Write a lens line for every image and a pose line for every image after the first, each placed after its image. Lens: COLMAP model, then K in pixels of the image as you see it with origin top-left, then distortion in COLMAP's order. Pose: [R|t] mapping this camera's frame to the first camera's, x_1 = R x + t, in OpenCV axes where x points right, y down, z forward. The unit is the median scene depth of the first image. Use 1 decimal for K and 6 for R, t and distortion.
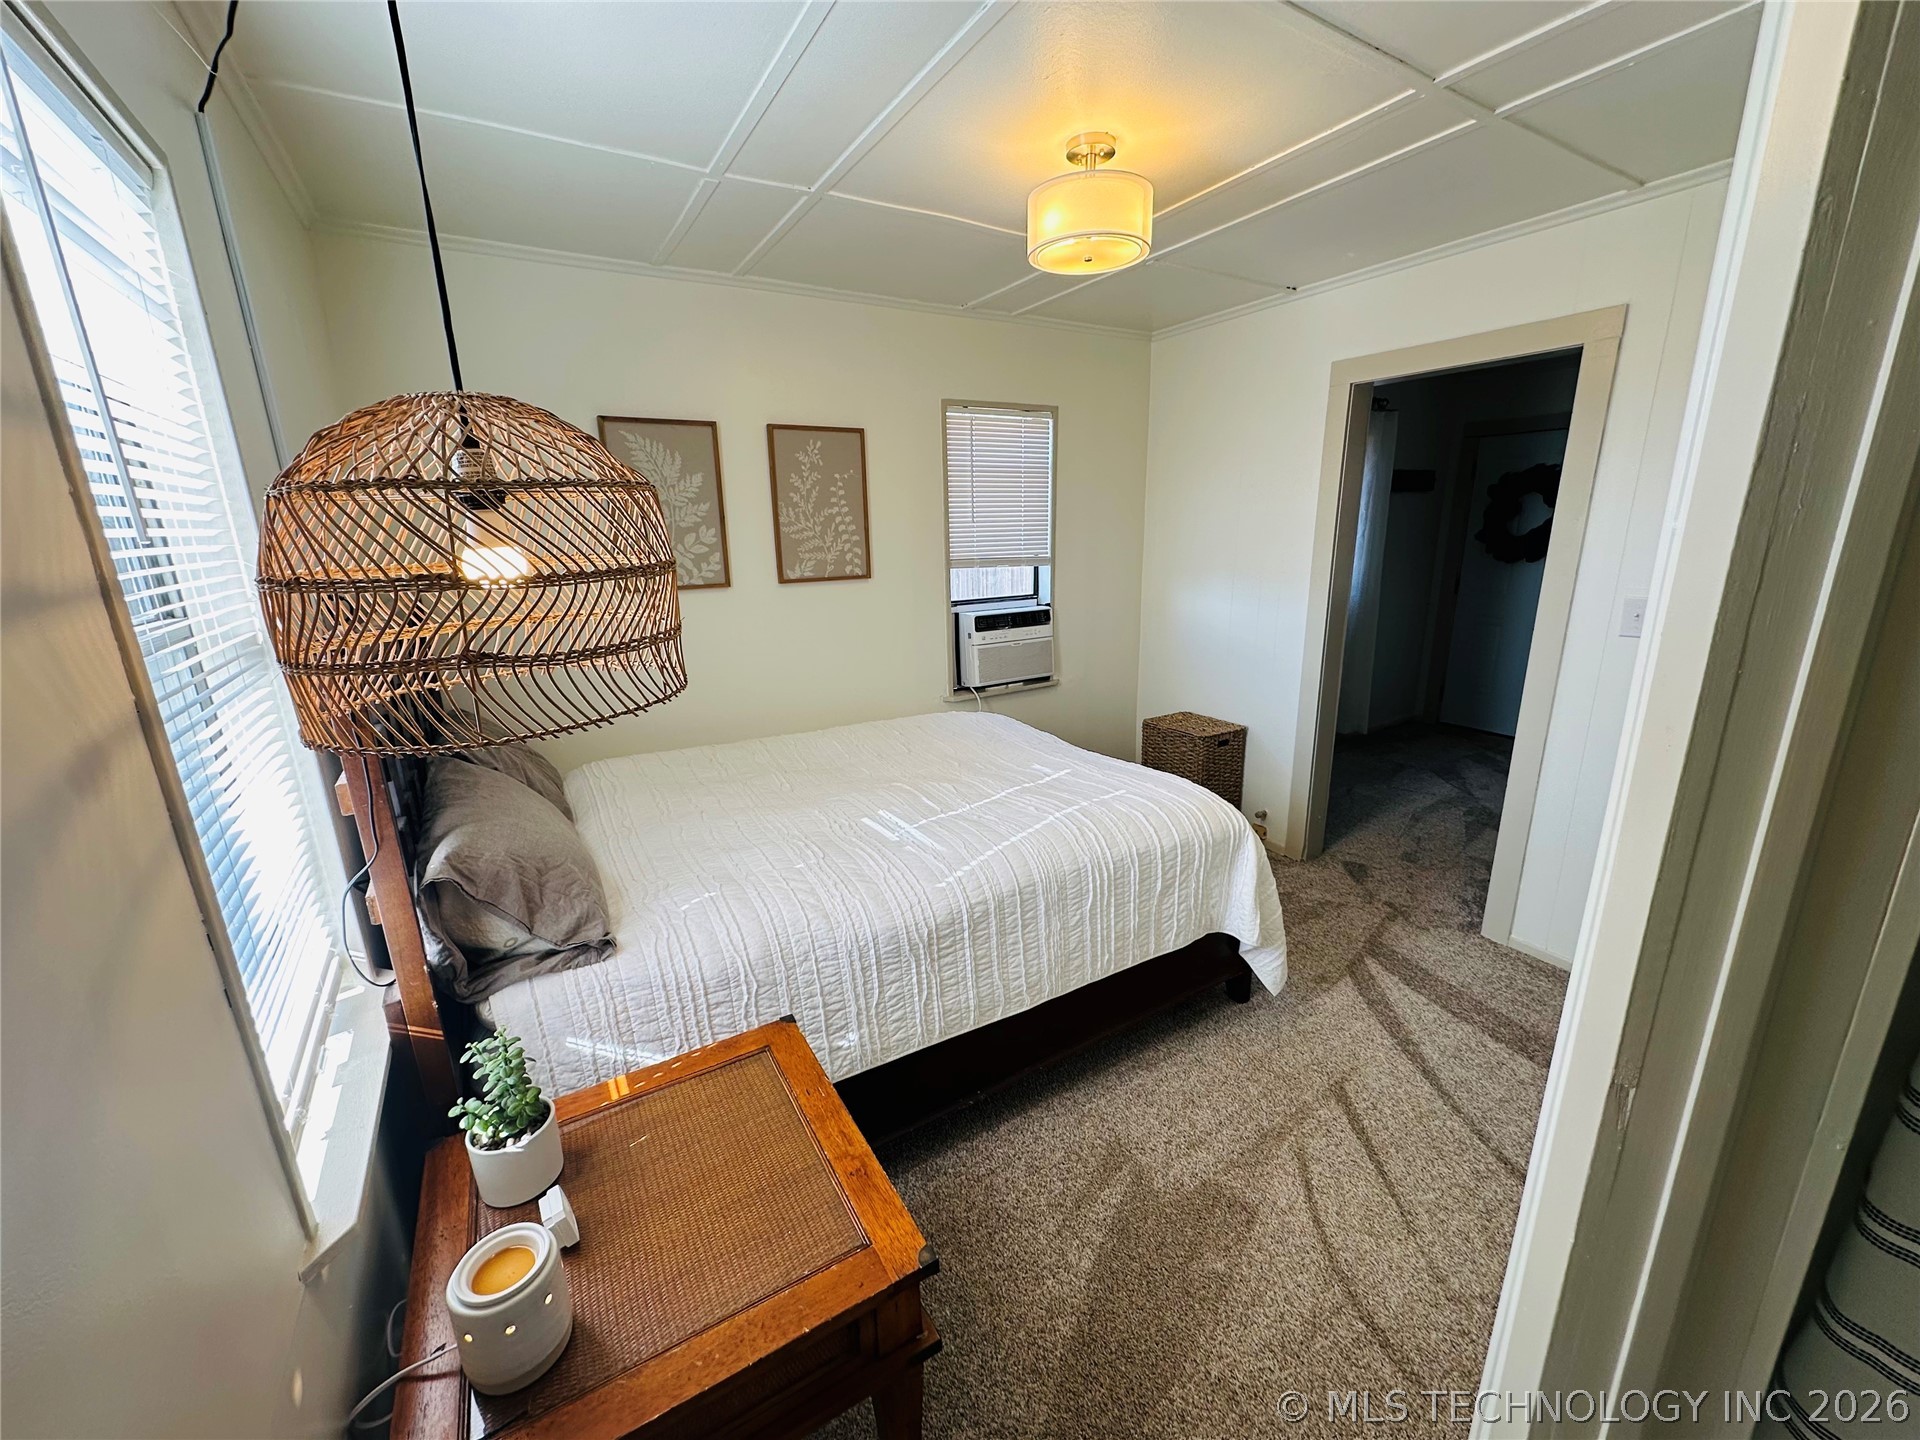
lens RADIAL K [[766.6, 0, 952.5], [0, 766.6, 720.1], [0, 0, 1]] dist [0.001597, 0.001535]
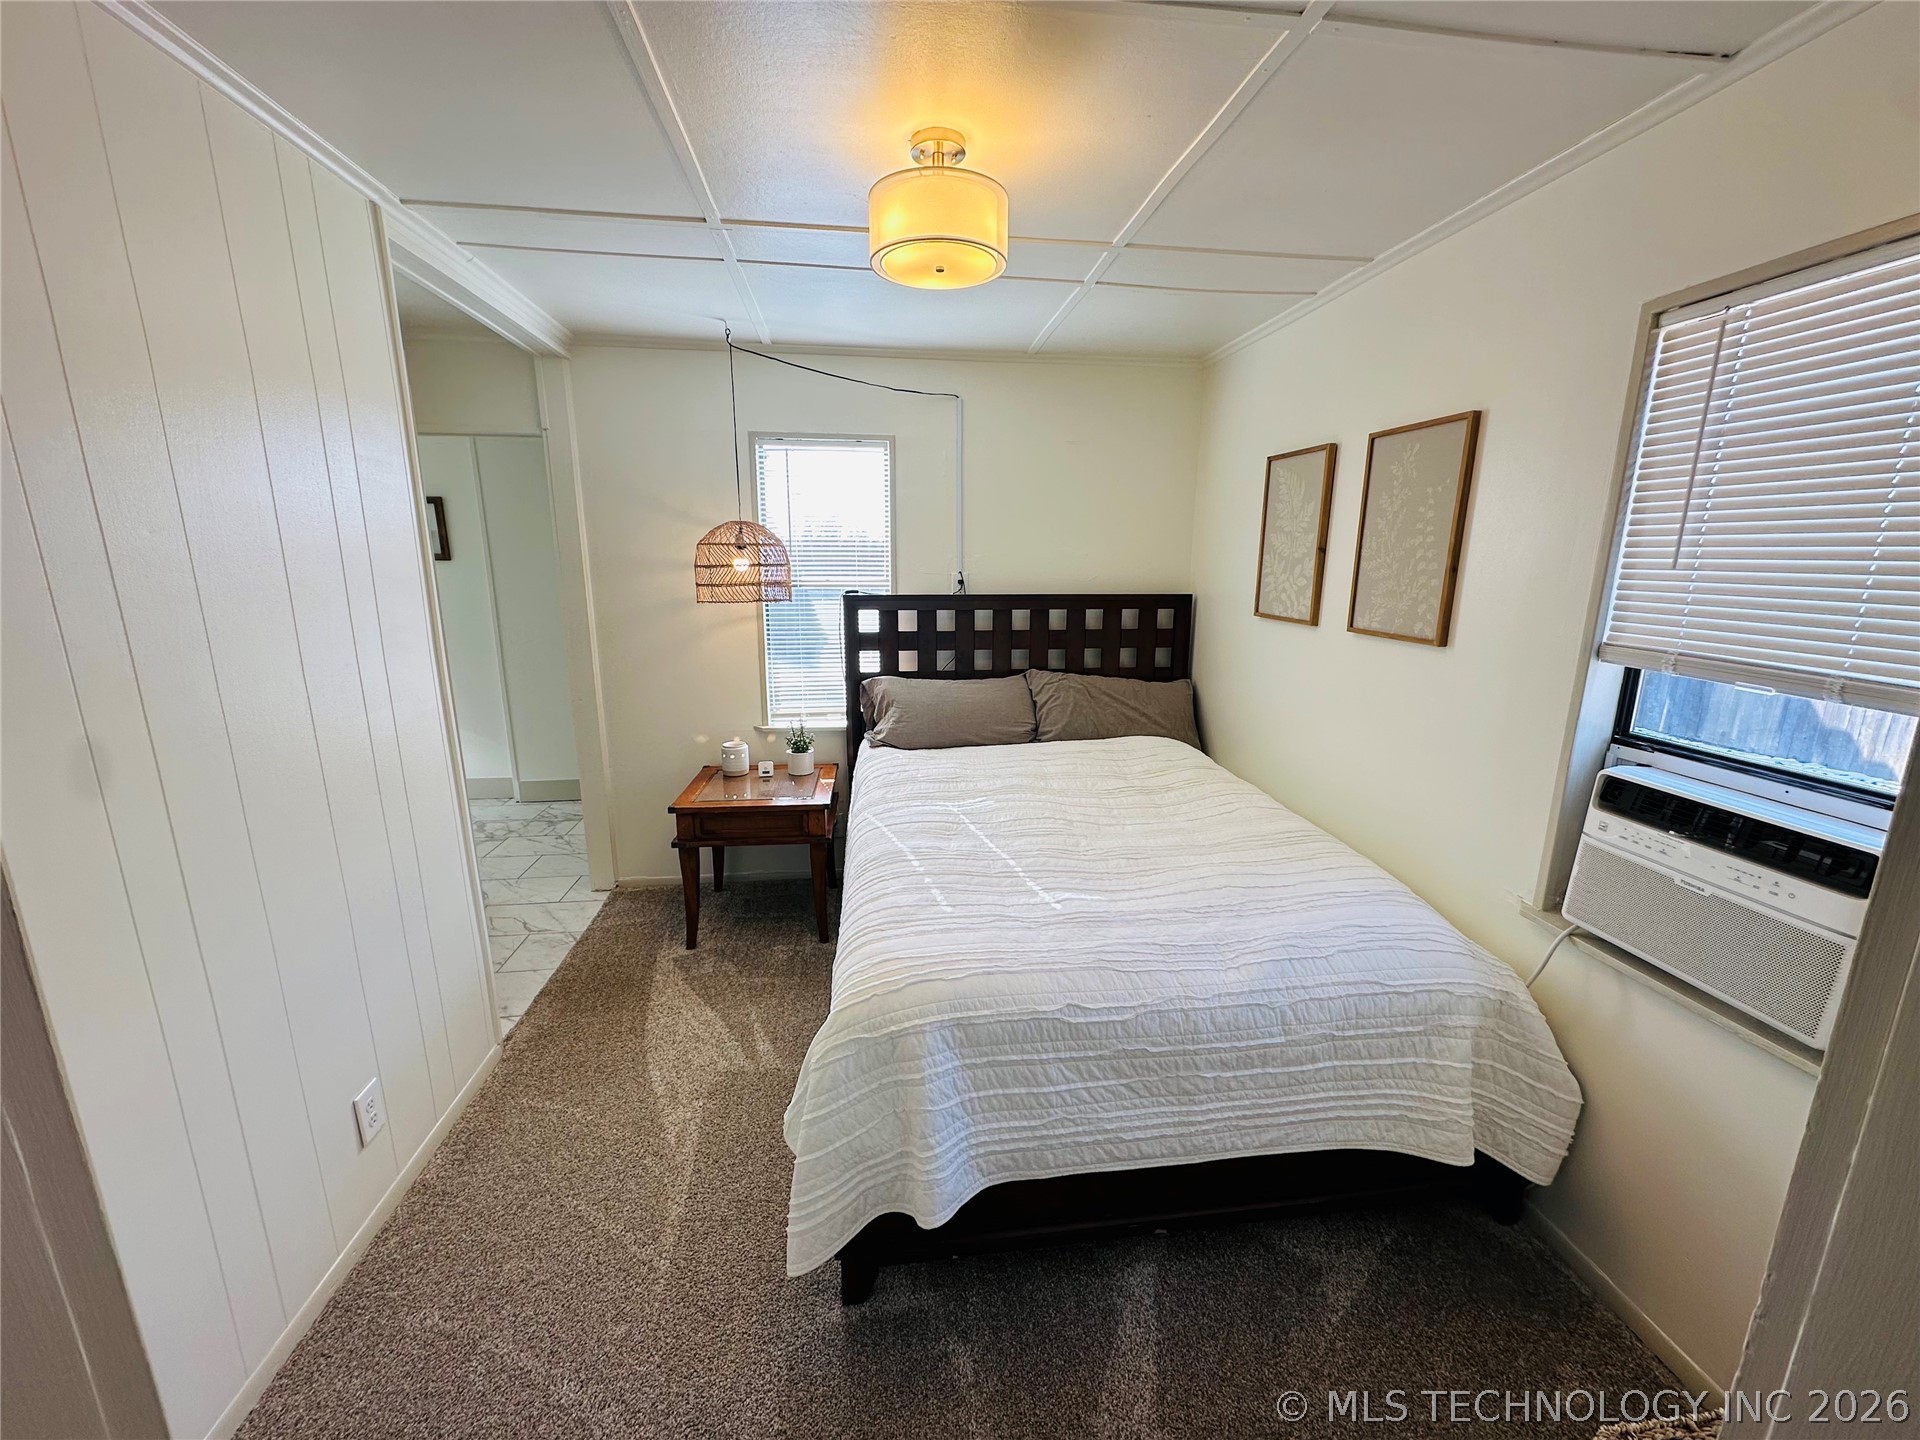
lens RADIAL K [[766.6, 0, 961.4], [0, 766.6, 723.0], [0, 0, 1]] dist [0.001597, 0.001535]
pose [[-0.410606, 0.218574, -0.885228, 0.679807], [-0.224654, 0.916665, 0.330540, -0.265989], [0.883704, 0.334591, -0.327284, 0.942338]]
